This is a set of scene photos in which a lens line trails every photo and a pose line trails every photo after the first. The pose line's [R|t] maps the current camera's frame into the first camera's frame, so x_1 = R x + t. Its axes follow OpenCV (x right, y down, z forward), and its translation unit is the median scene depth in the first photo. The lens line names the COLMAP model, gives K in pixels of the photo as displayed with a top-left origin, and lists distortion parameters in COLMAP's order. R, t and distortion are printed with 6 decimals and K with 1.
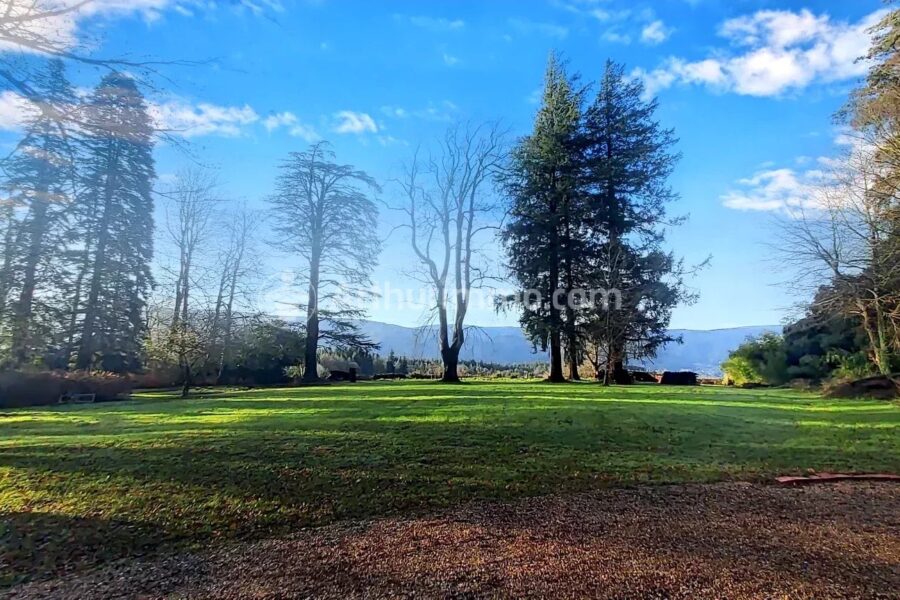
lens RADIAL K [[529.9, 0, 453.0], [0, 529.9, 273.9], [0, 0, 1]] dist [0.003043, 0.000543]
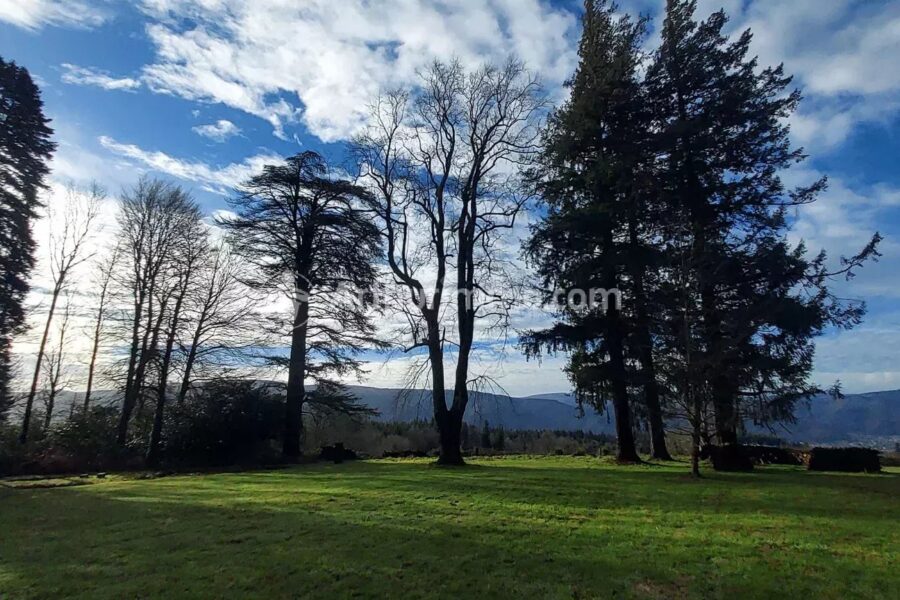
lens RADIAL K [[529.9, 0, 453.0], [0, 529.9, 273.9], [0, 0, 1]] dist [0.003043, 0.000543]
pose [[0.980175, -0.063603, -0.187647, 0.126706], [0.038938, 0.990442, -0.132317, 0.055070], [0.194269, 0.122388, 0.973283, 0.318064]]
